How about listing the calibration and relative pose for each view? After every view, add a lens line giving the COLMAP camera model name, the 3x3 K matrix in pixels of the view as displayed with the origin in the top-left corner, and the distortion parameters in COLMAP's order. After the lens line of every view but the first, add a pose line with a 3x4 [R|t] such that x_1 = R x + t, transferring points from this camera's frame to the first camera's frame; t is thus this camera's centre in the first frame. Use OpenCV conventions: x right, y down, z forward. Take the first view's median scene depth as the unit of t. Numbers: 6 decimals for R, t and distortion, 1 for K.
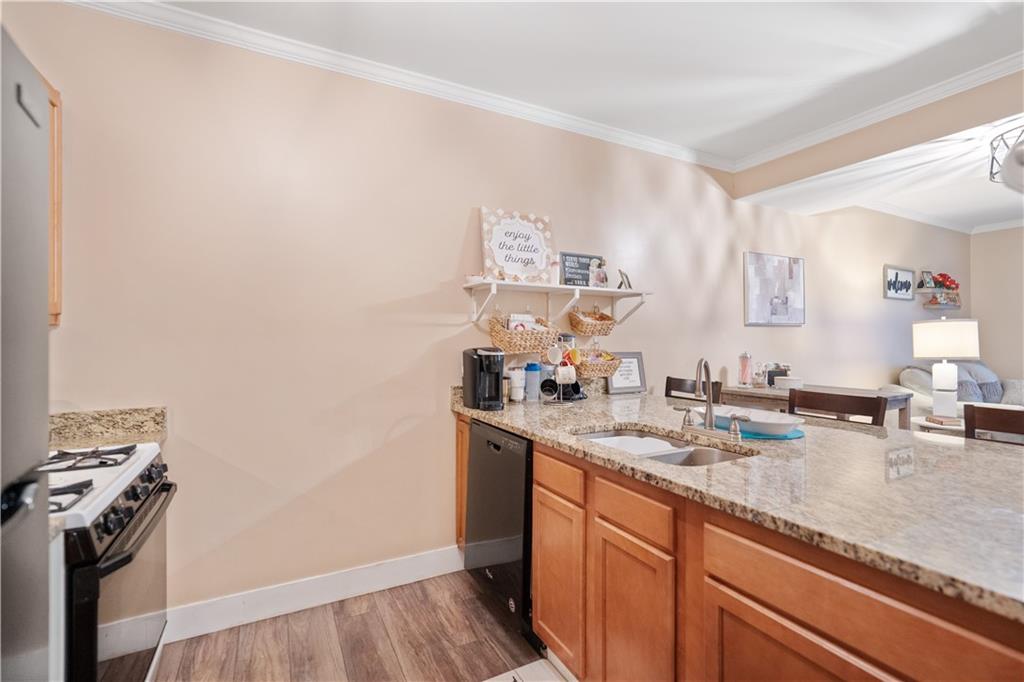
lens RADIAL K [[458.0, 0, 516.5], [0, 458.0, 339.0], [0, 0, 1]] dist [-0.012043, 0.001270]
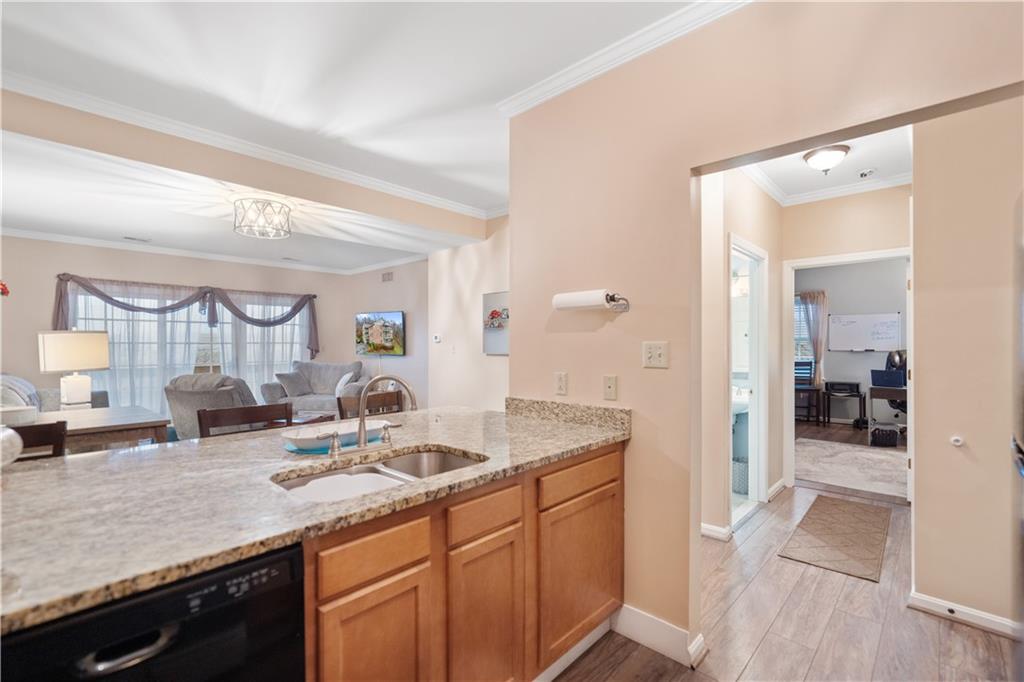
lens RADIAL K [[456.8, 0, 514.2], [0, 456.8, 344.7], [0, 0, 1]] dist [-0.011591, 0.005957]
pose [[-0.326348, 0.002045, 0.945247, -0.434462], [-0.000480, 0.999997, -0.002329, -0.016435], [-0.945249, -0.001214, -0.326346, 0.692045]]
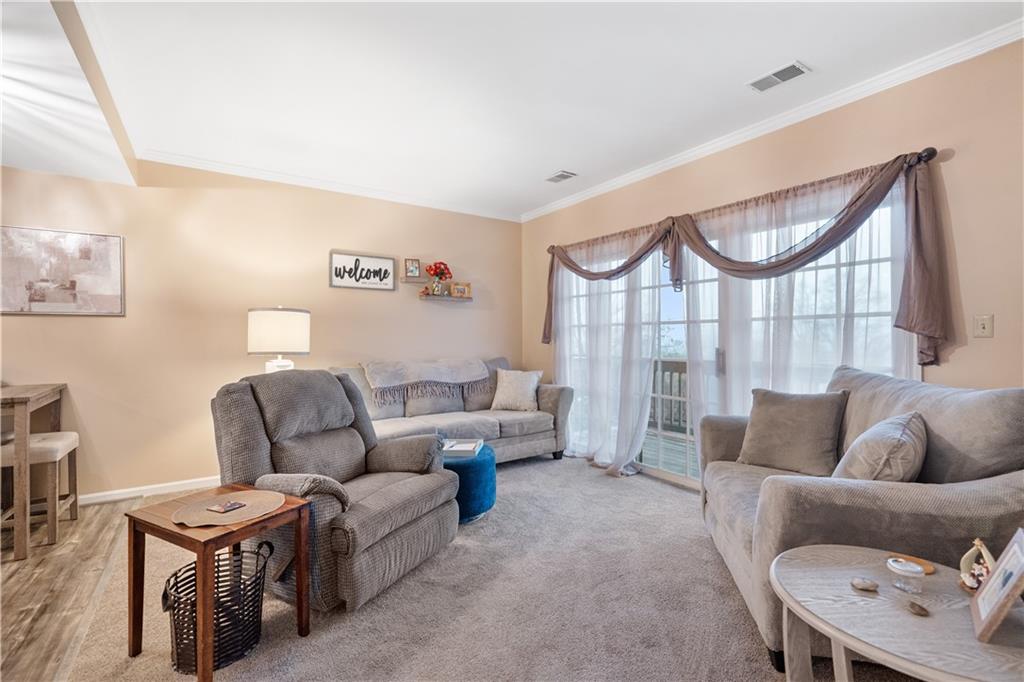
lens RADIAL K [[447.0, 0, 515.5], [0, 447.0, 336.6], [0, 0, 1]] dist [-0.009094, 0.000196]
pose [[0.992480, -0.000027, 0.122409, 2.050613], [0.000279, 0.999998, -0.002041, 0.018643], [-0.122409, 0.002060, 0.992478, 0.162717]]
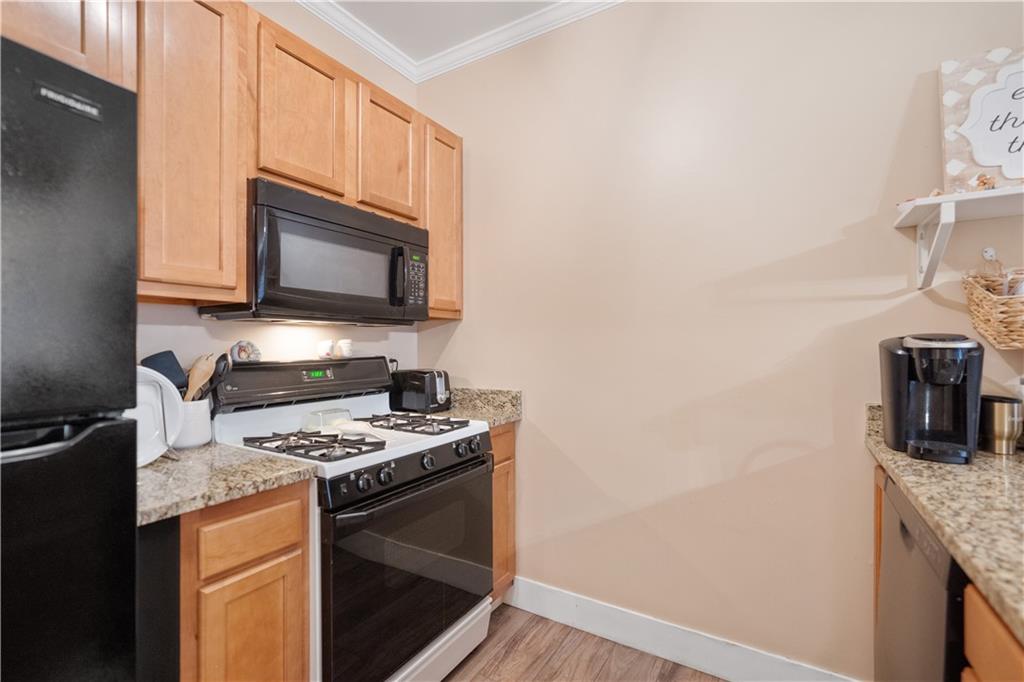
lens RADIAL K [[456.8, 0, 514.2], [0, 456.8, 344.7], [0, 0, 1]] dist [-0.011591, 0.005957]
pose [[0.507343, 0.000759, -0.861744, 0.127140], [0.001525, 0.999997, 0.001779, 0.027813], [0.861743, -0.002217, 0.507340, 0.338255]]
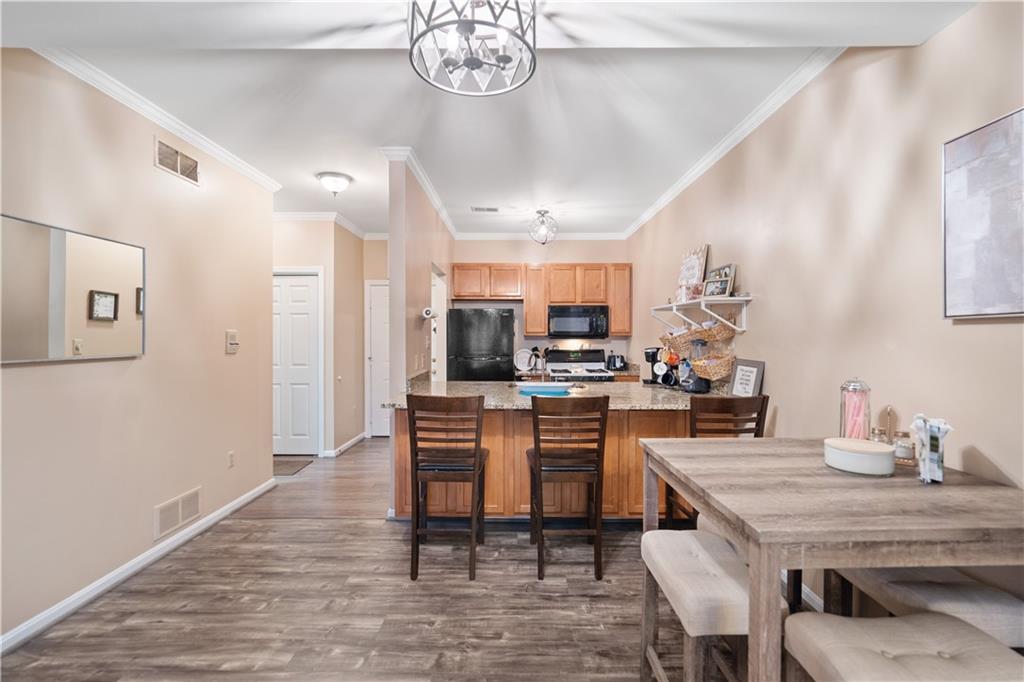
lens RADIAL K [[447.0, 0, 515.5], [0, 447.0, 336.6], [0, 0, 1]] dist [-0.009094, 0.000196]
pose [[-0.470635, 0.004203, -0.882318, 1.557500], [0.001094, 0.999991, 0.004180, -0.027339], [0.882327, 0.001002, -0.470635, 1.261375]]
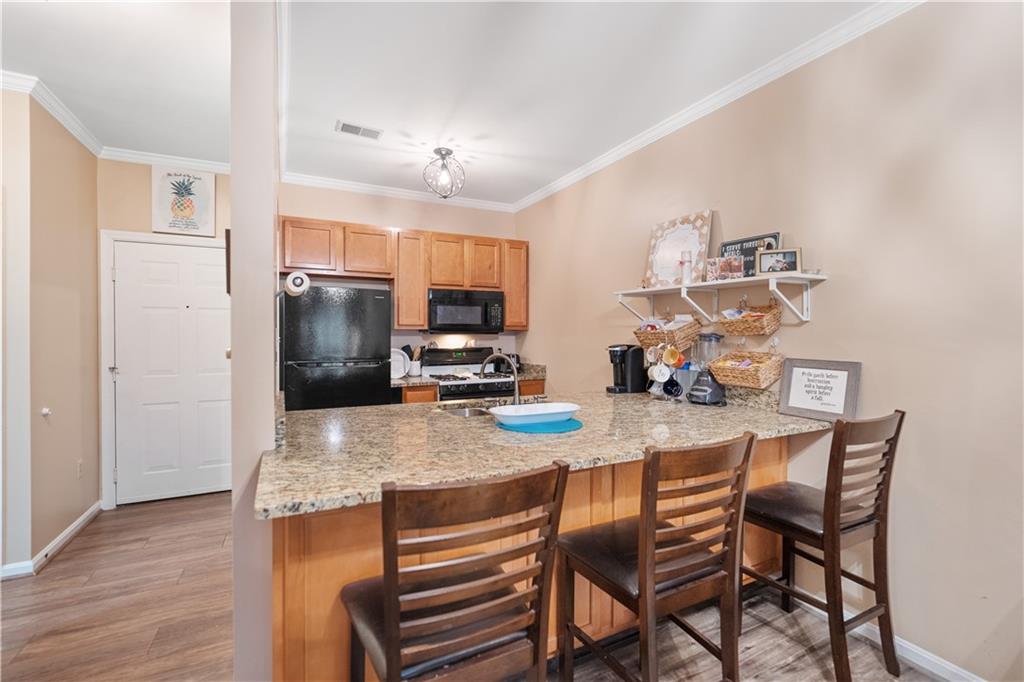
lens RADIAL K [[447.9, 0, 512.1], [0, 447.9, 334.0], [0, 0, 1]] dist [-0.001014, 0.000944]
pose [[-0.024556, 0.007284, -0.999672, 1.143220], [-0.000628, 0.999973, 0.007301, -0.018271], [0.999698, 0.000807, -0.024551, 0.694110]]
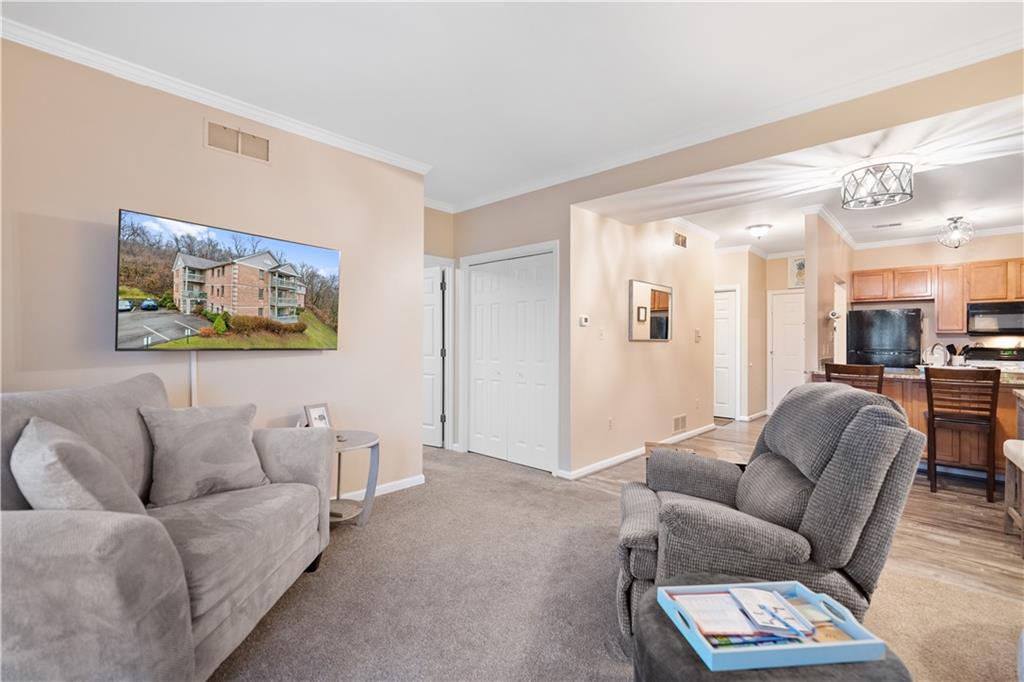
lens RADIAL K [[447.0, 0, 515.5], [0, 447.0, 336.6], [0, 0, 1]] dist [-0.009094, 0.000196]
pose [[-0.952511, -0.006769, -0.304429, 2.402173], [-0.004448, 0.999956, -0.008317, 0.025217], [0.304472, -0.006568, -0.952499, 1.809421]]
